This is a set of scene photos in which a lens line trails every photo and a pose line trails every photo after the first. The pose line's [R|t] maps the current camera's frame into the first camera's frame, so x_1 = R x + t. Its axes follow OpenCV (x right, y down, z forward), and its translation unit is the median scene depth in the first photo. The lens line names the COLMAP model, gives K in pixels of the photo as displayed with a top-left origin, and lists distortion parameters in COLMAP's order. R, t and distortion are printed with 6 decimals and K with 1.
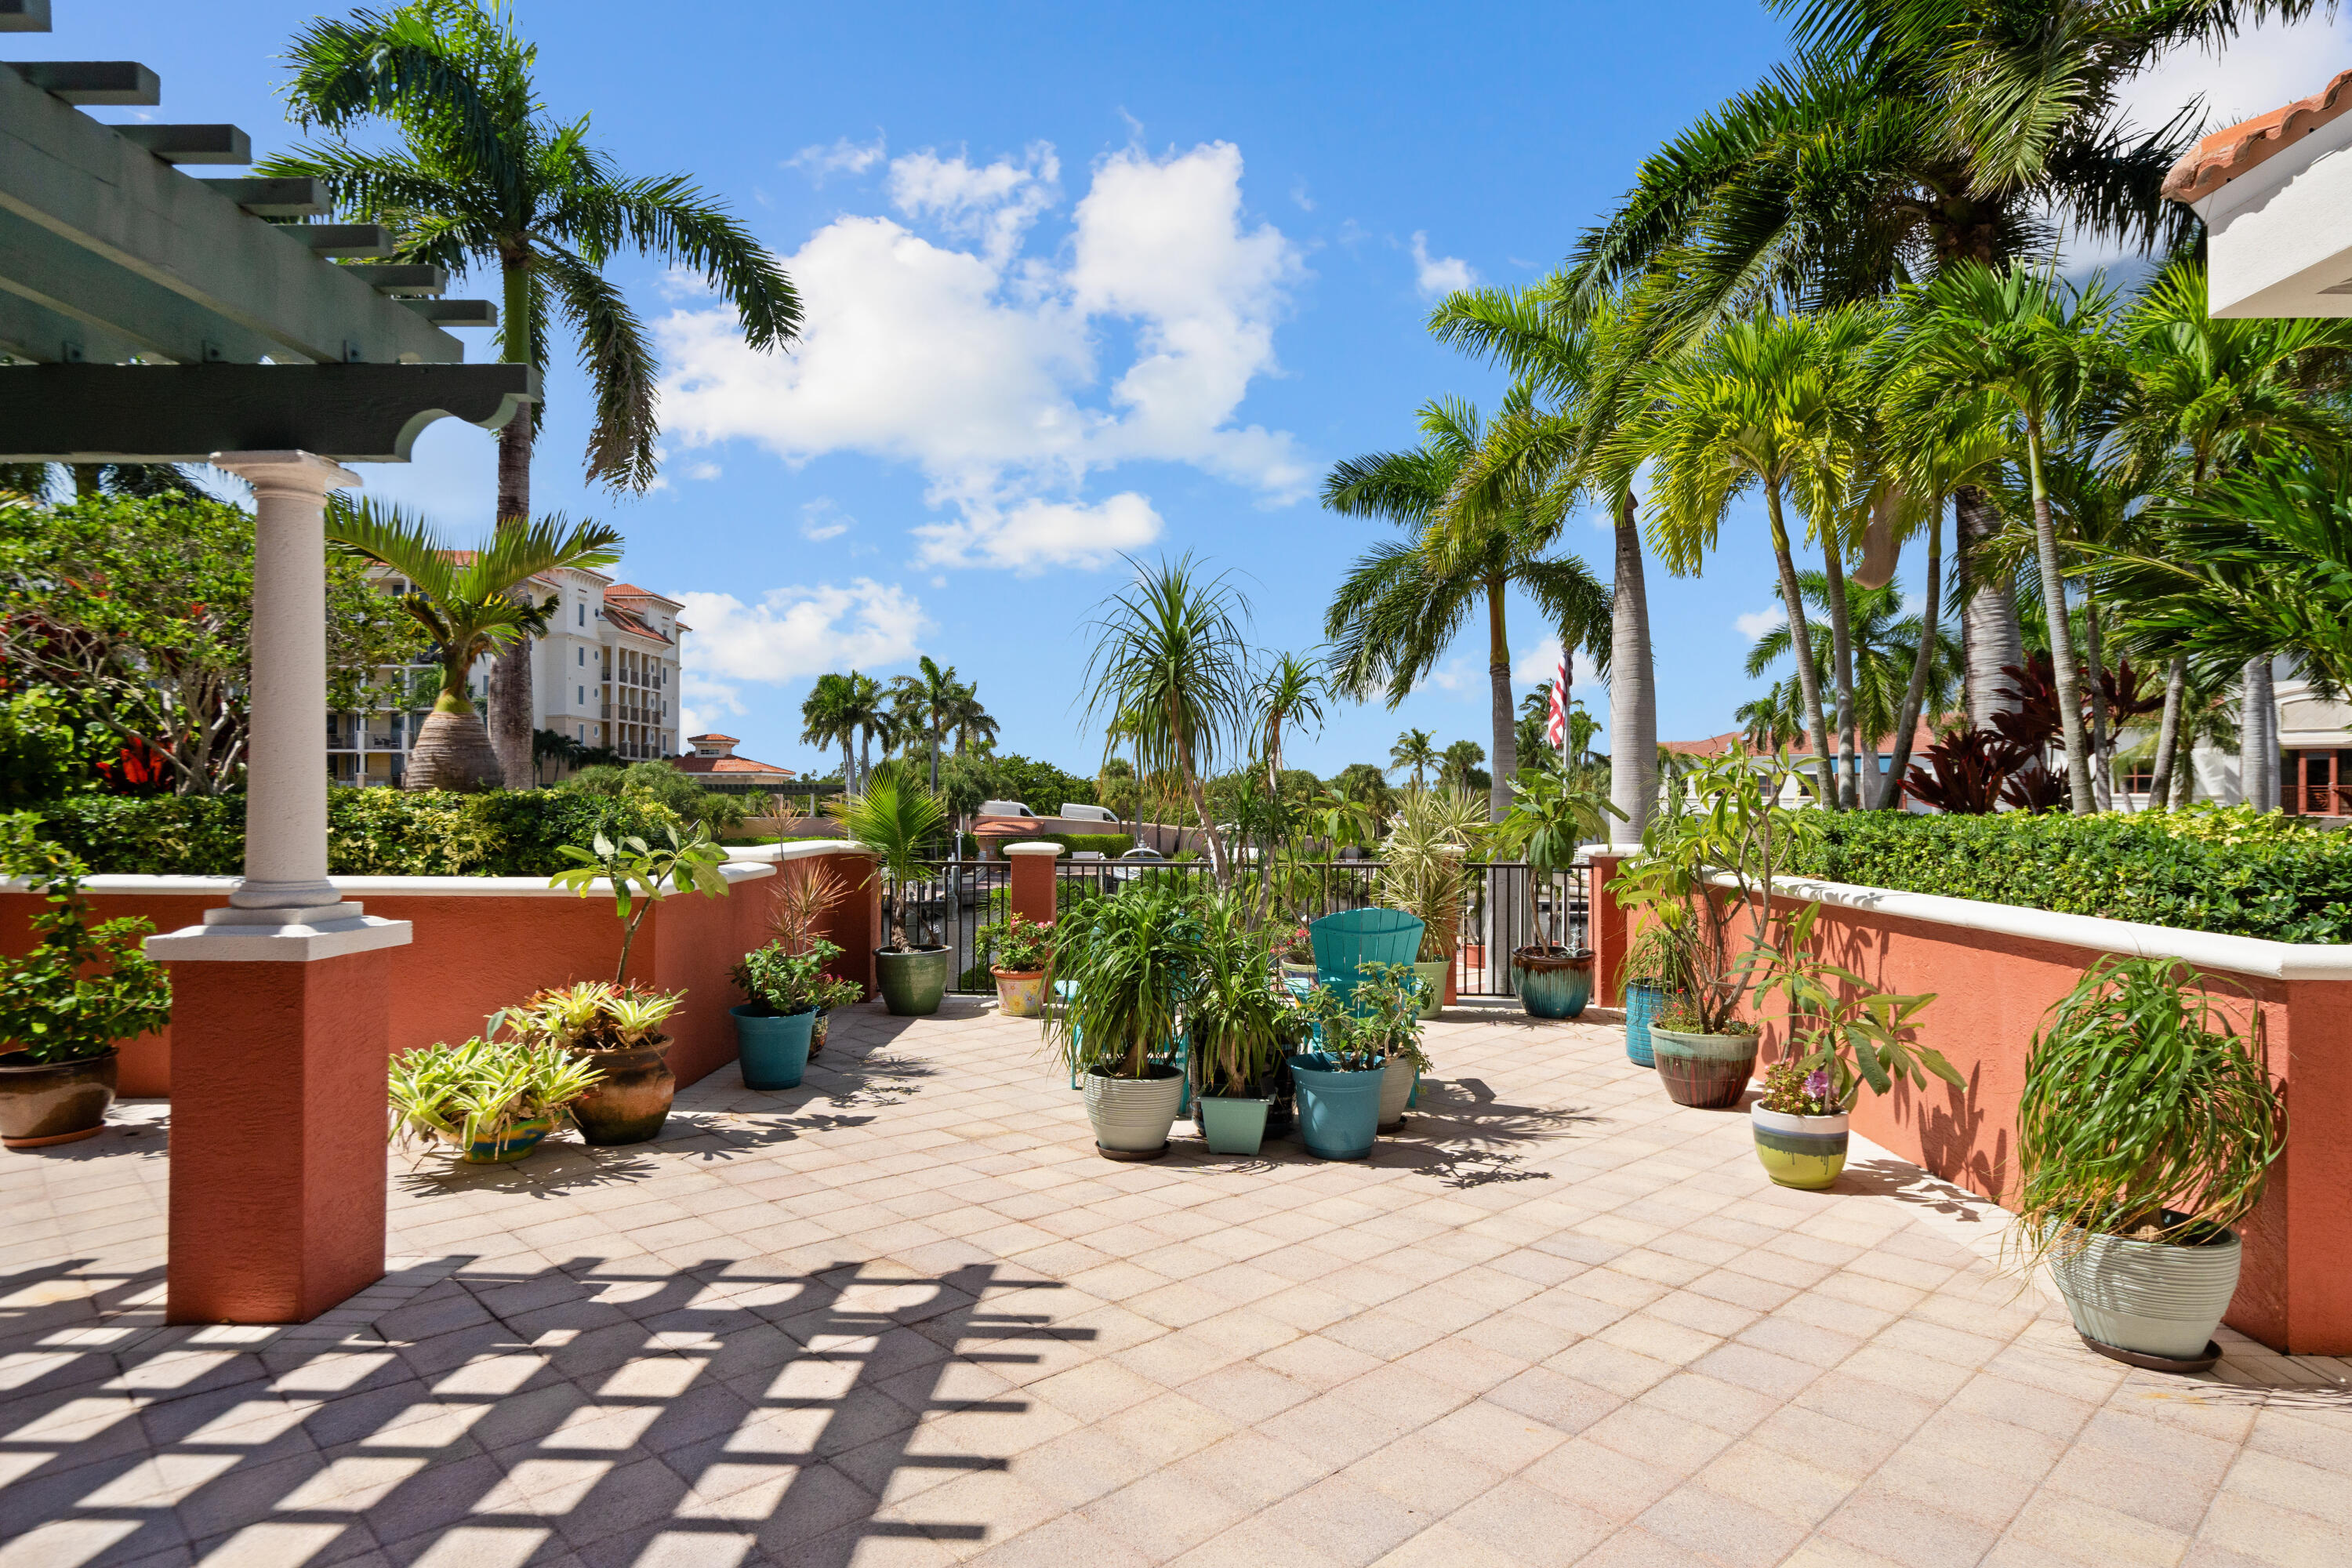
lens RADIAL K [[1349.0, 0, 1176.0], [0, 1349.0, 784.0], [0, 0, 1]] dist [0.001711, 0.000546]
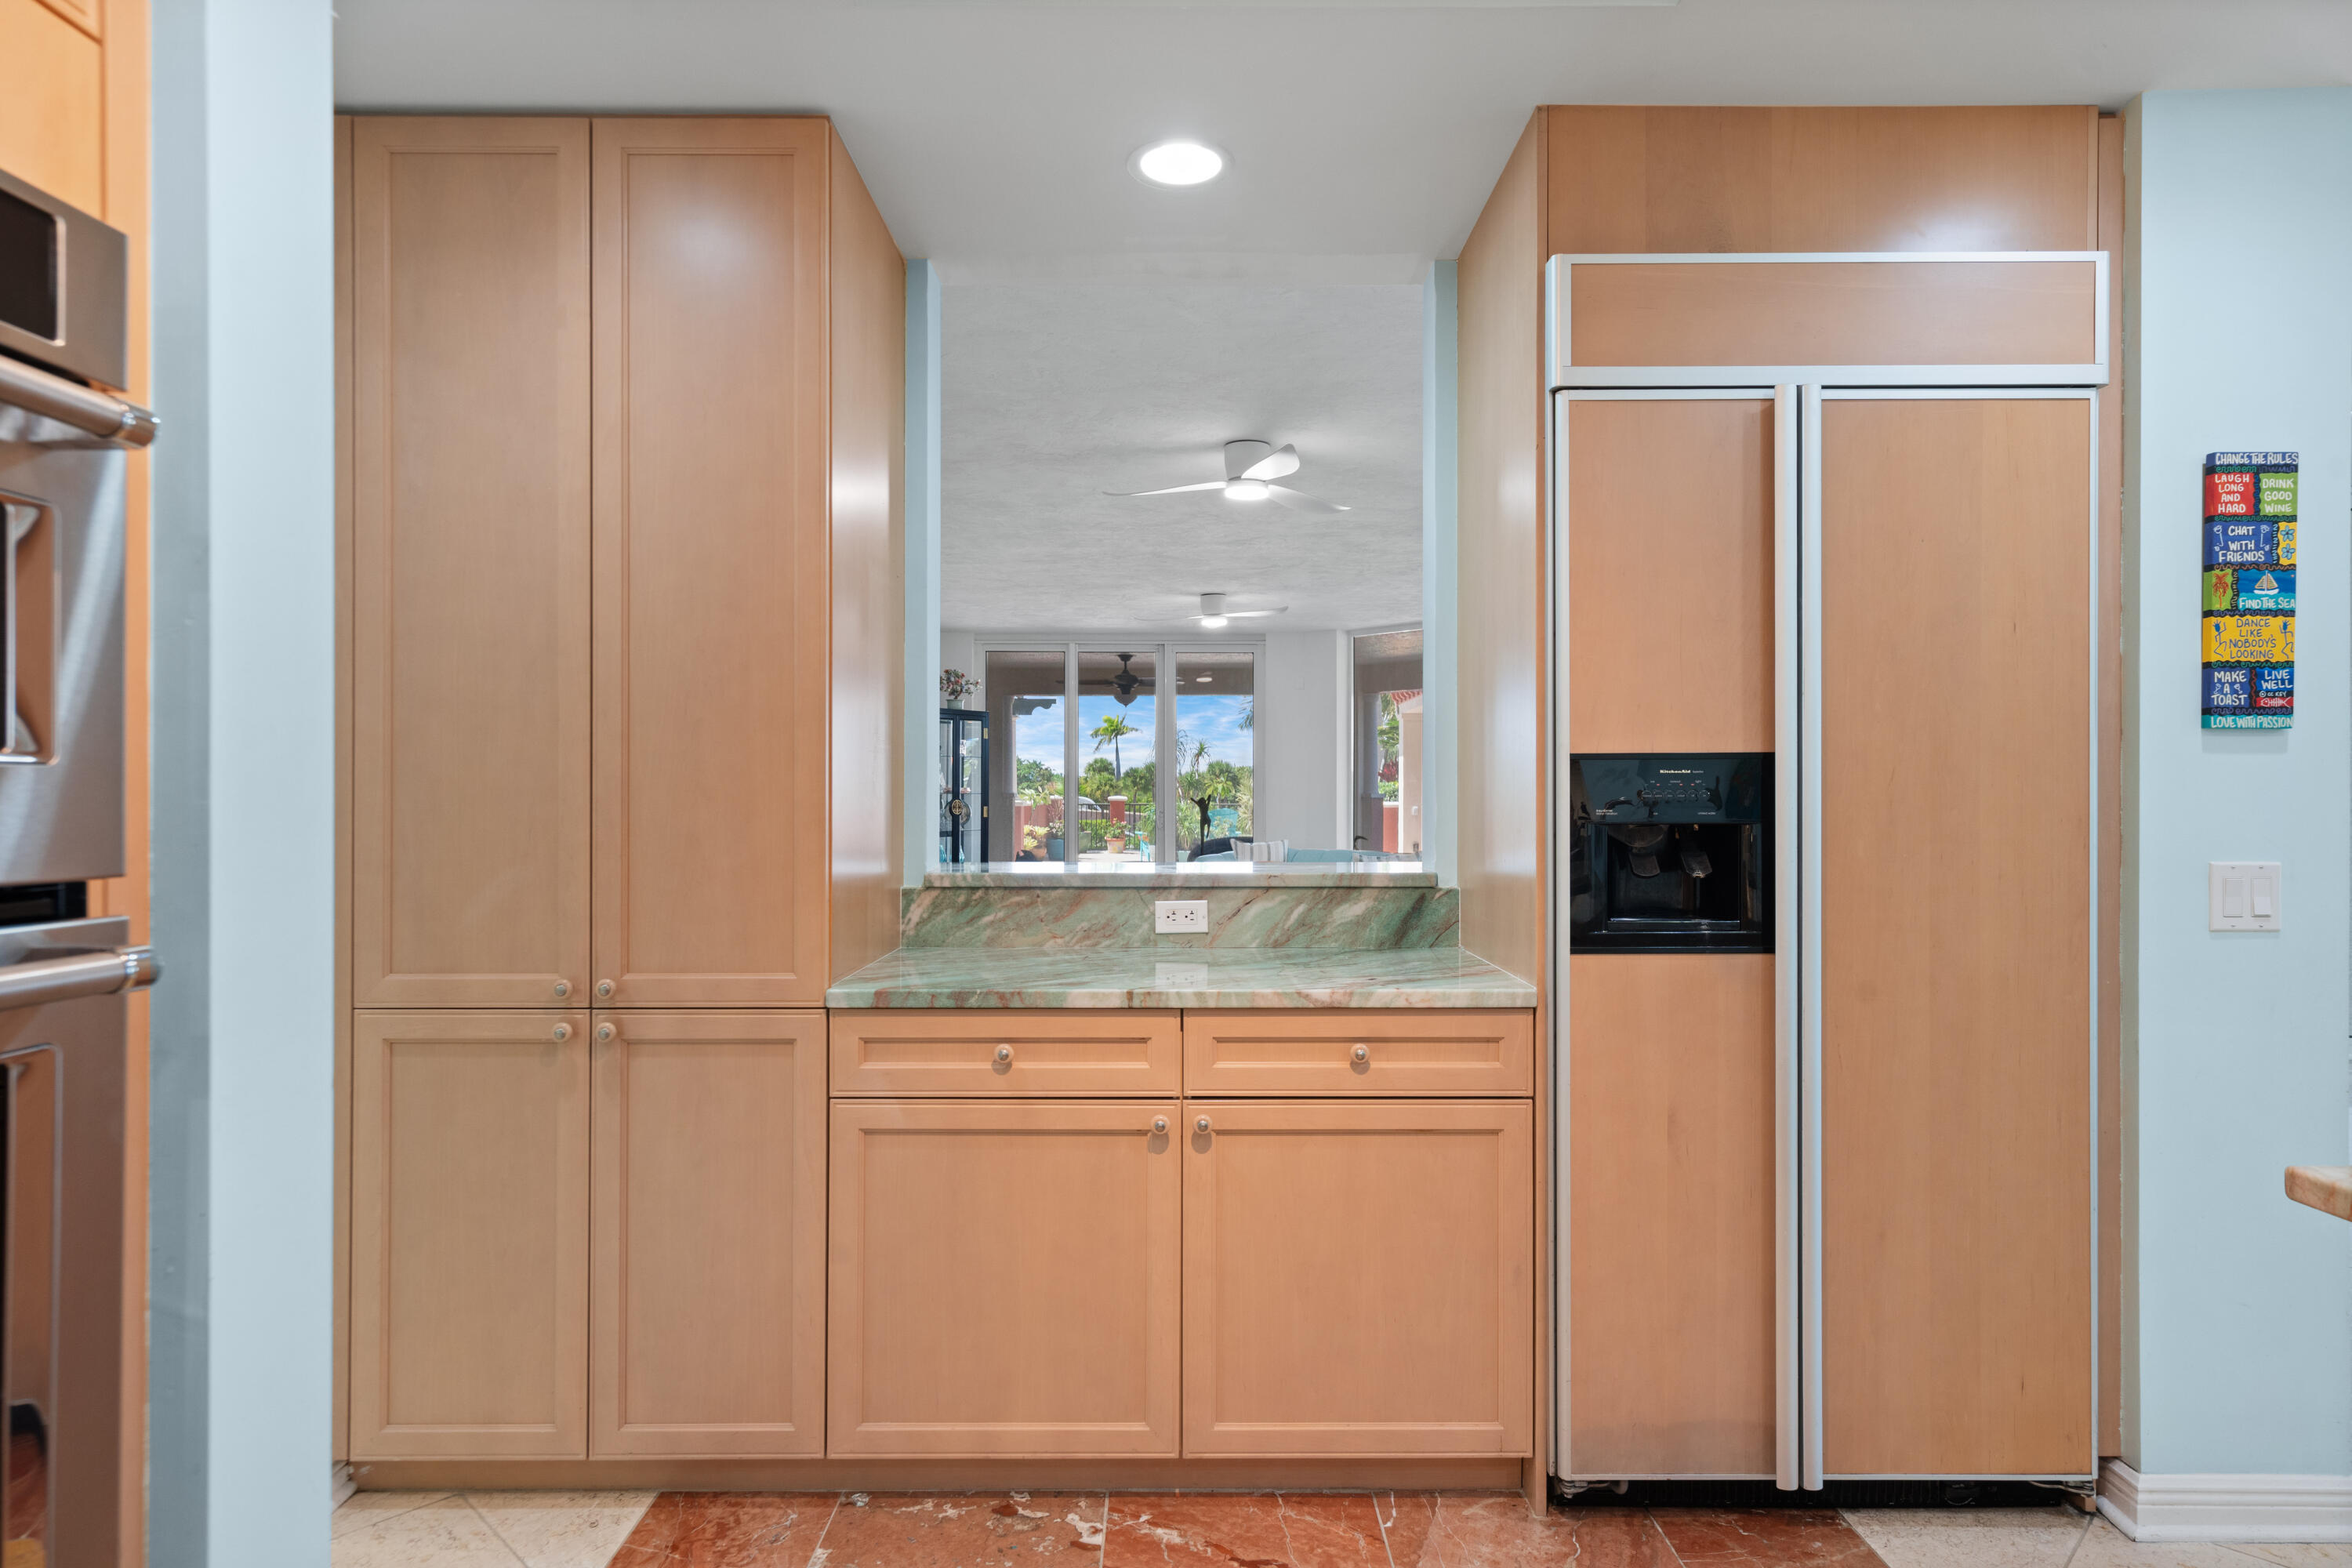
lens RADIAL K [[1302.7, 0, 1181.9], [0, 1302.7, 795.2], [0, 0, 1]] dist [0.006722, 0.000354]
pose [[0.999532, -0.002292, 0.030492, -0.080812], [0.001912, 0.999920, 0.012488, 0.011135], [-0.030518, -0.012424, 0.999457, -2.502325]]
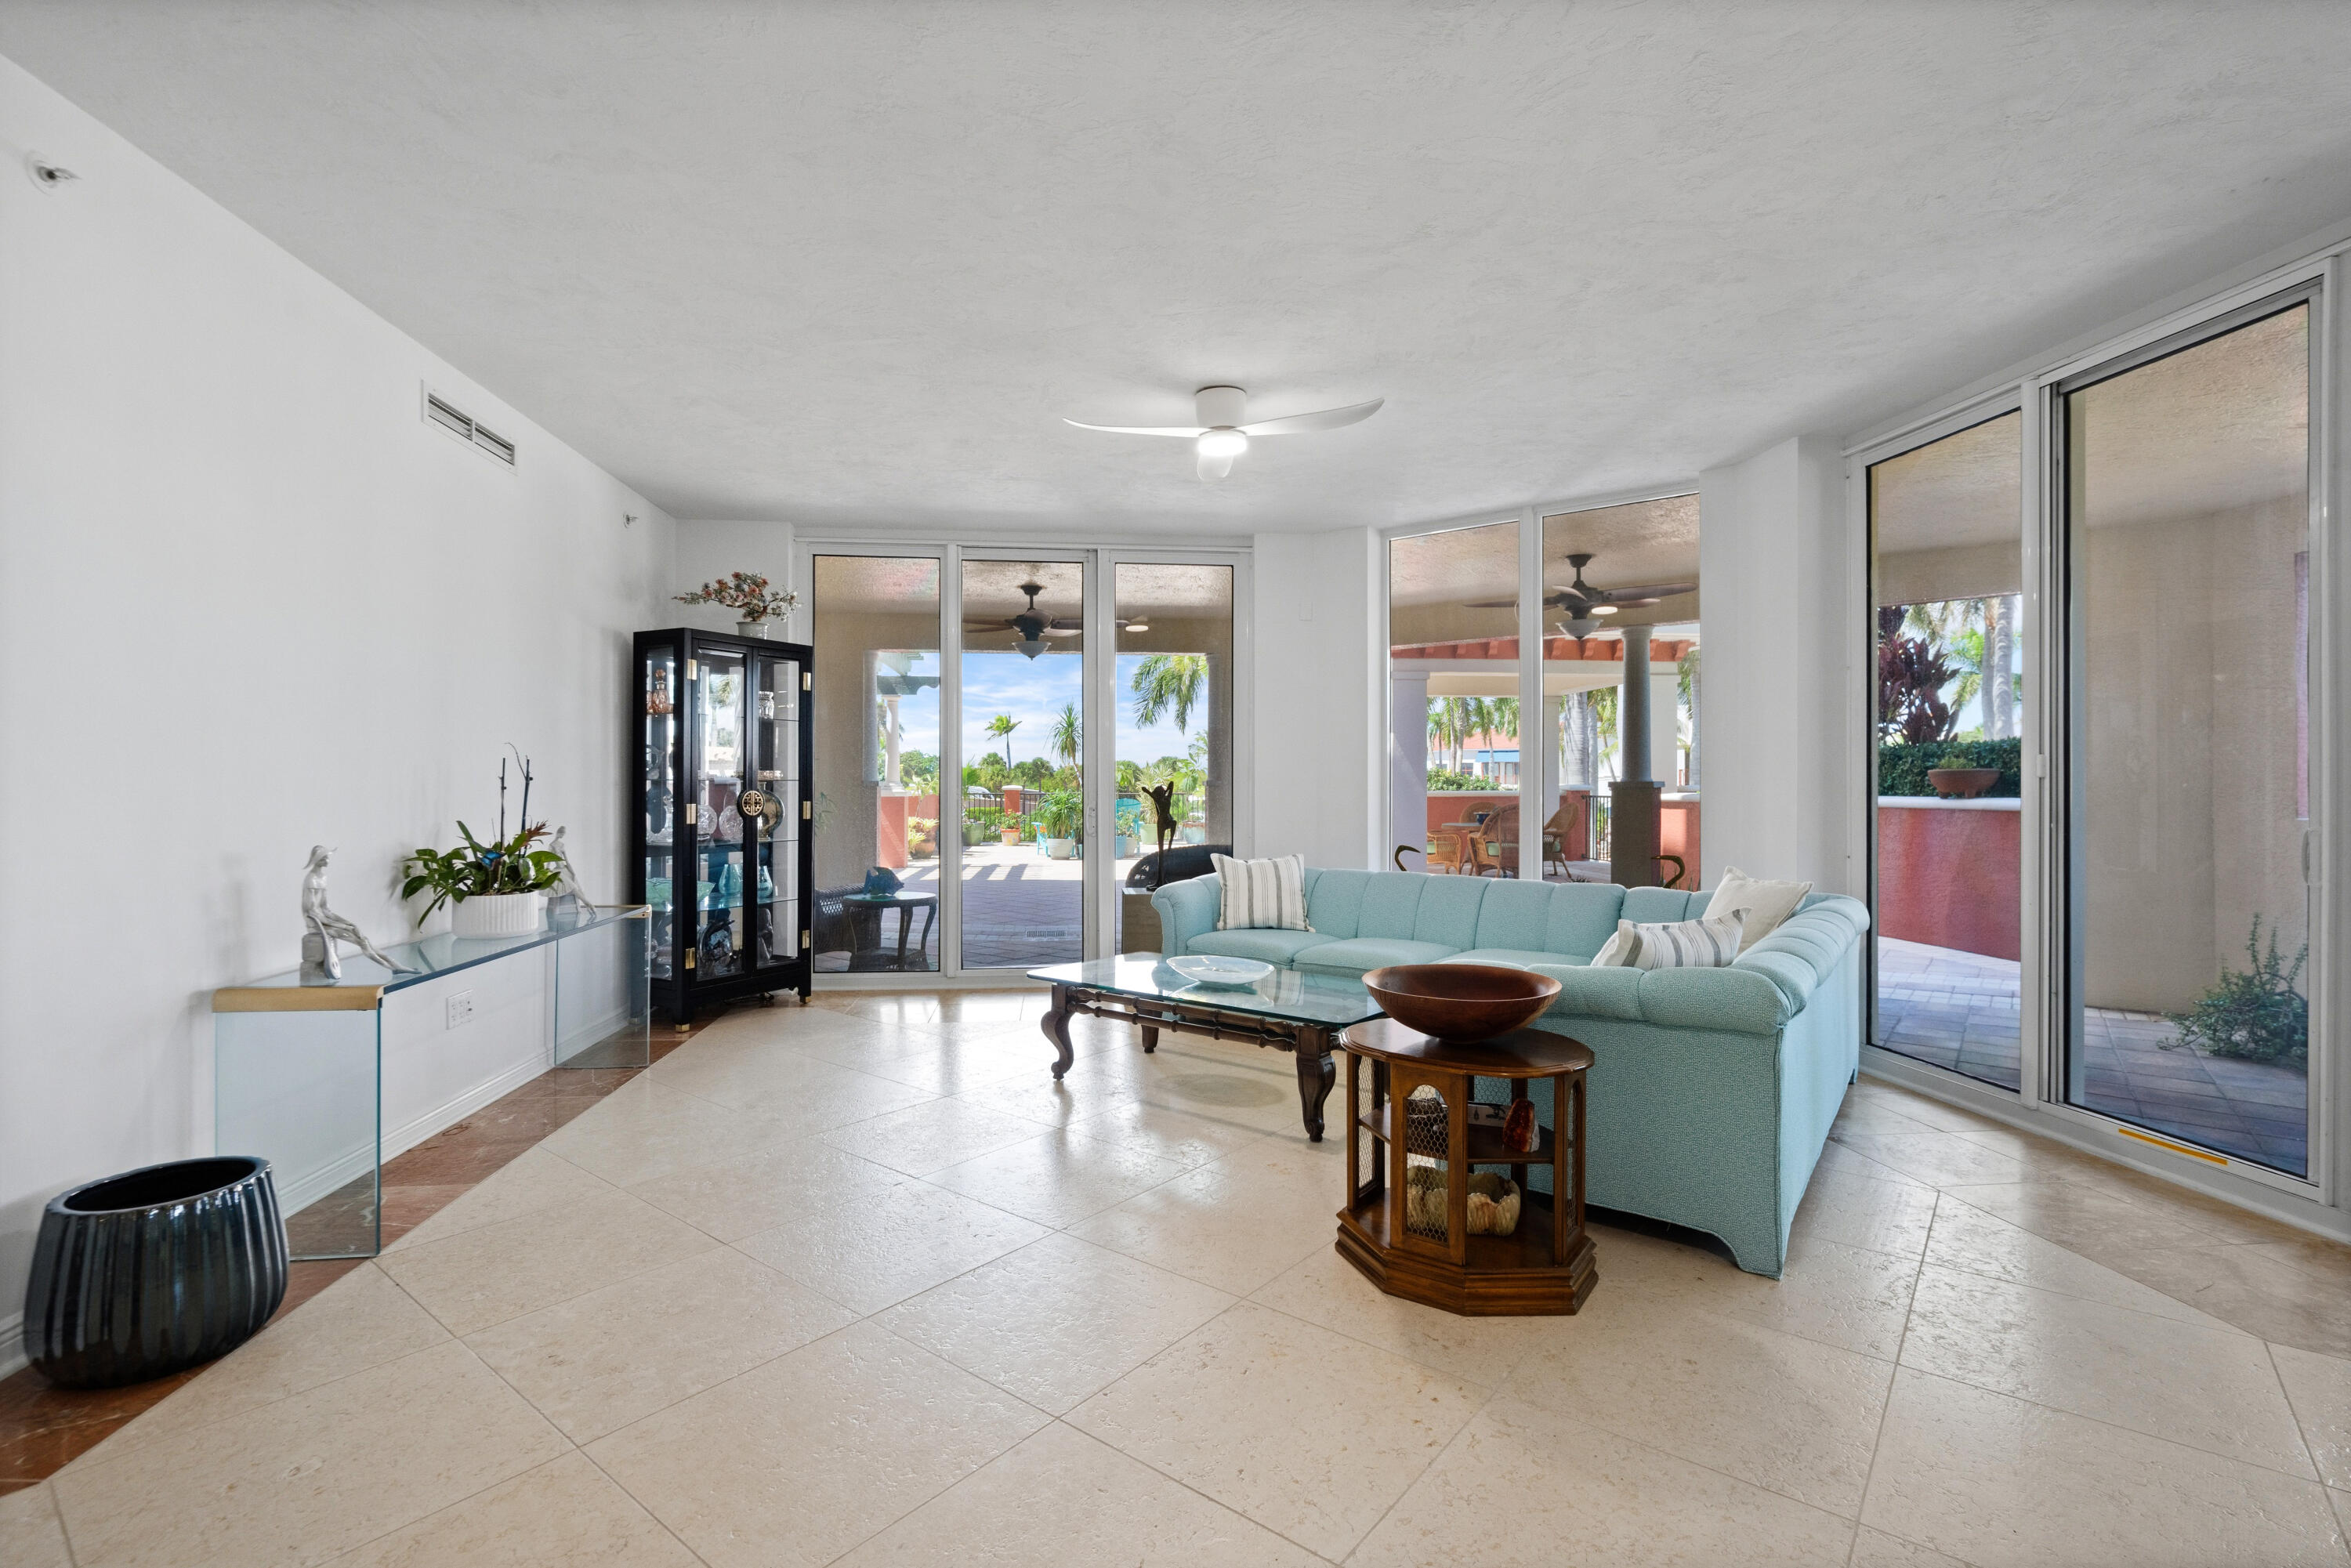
lens RADIAL K [[1082.1, 0, 1171.7], [0, 1082.1, 787.7], [0, 0, 1]] dist [-0.002875, 0.000010]
pose [[0.991336, -0.004200, 0.131287, -0.107769], [0.002210, 0.999880, 0.015303, 0.021967], [-0.131336, -0.014880, 0.991226, -1.769882]]
